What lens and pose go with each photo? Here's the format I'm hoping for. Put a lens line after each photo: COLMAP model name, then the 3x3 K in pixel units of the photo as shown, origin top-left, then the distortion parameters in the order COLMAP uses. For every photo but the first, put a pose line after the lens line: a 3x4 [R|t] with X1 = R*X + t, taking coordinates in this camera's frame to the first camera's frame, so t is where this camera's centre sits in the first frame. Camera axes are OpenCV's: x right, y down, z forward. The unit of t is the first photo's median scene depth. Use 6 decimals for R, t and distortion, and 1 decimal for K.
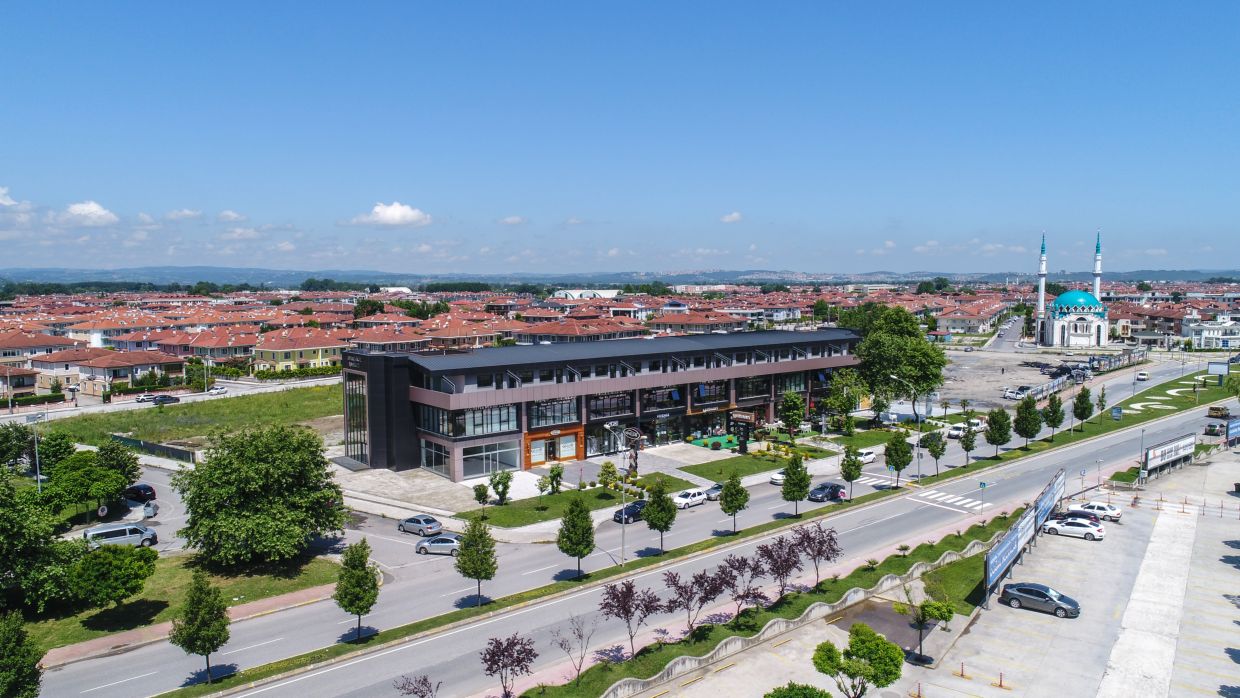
lens RADIAL K [[836.4, 0, 620.0], [0, 836.4, 349.0], [0, 0, 1]] dist [-0.002083, 0.002318]
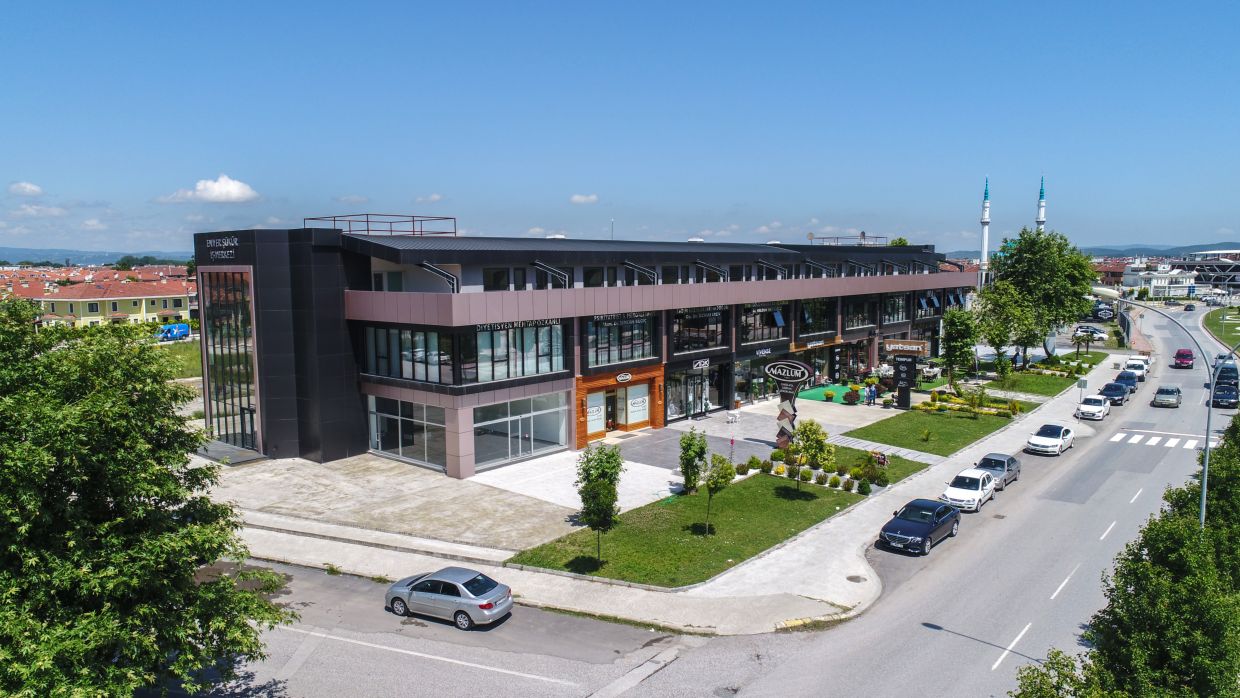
lens RADIAL K [[836.4, 0, 620.0], [0, 836.4, 349.0], [0, 0, 1]] dist [-0.002083, 0.002318]
pose [[0.984431, -0.020750, 0.174540, -0.176254], [0.017033, 0.999596, 0.022764, 0.070064], [-0.174942, -0.019436, 0.984387, 0.475365]]
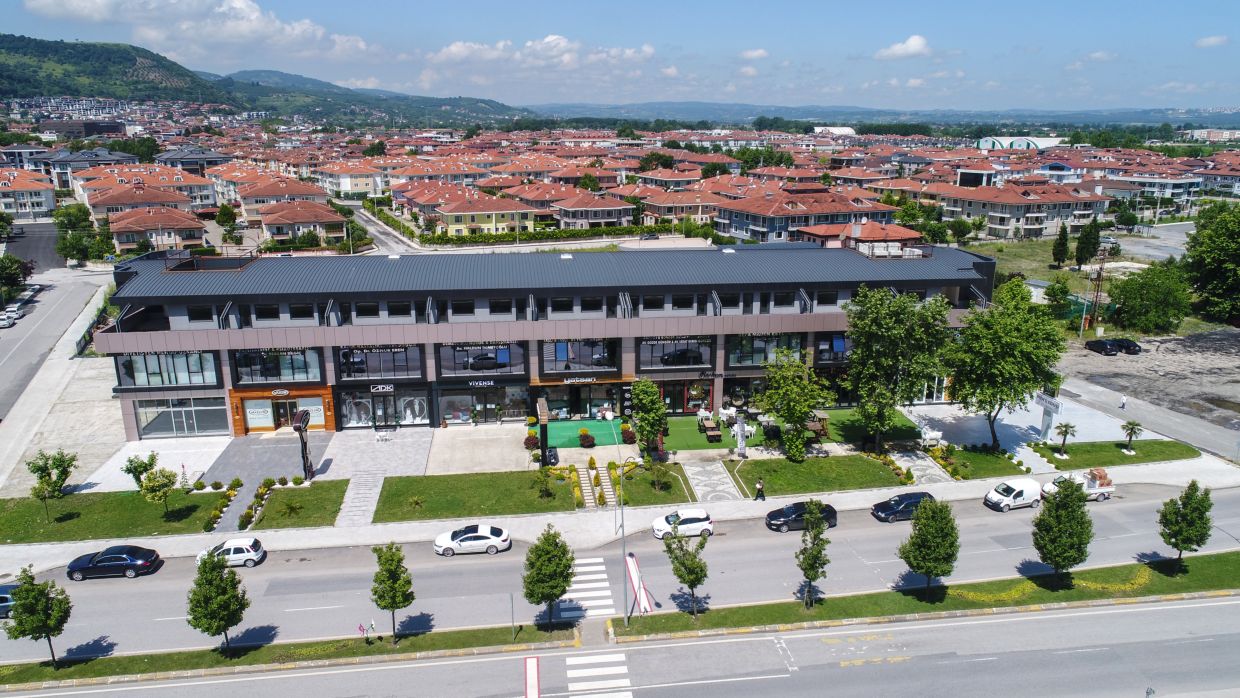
lens RADIAL K [[836.4, 0, 620.0], [0, 836.4, 349.0], [0, 0, 1]] dist [-0.002083, 0.002318]
pose [[0.849431, 0.148249, -0.506448, 0.550428], [-0.050062, 0.978037, 0.202328, -0.102435], [0.525320, -0.146510, 0.838197, 0.554441]]
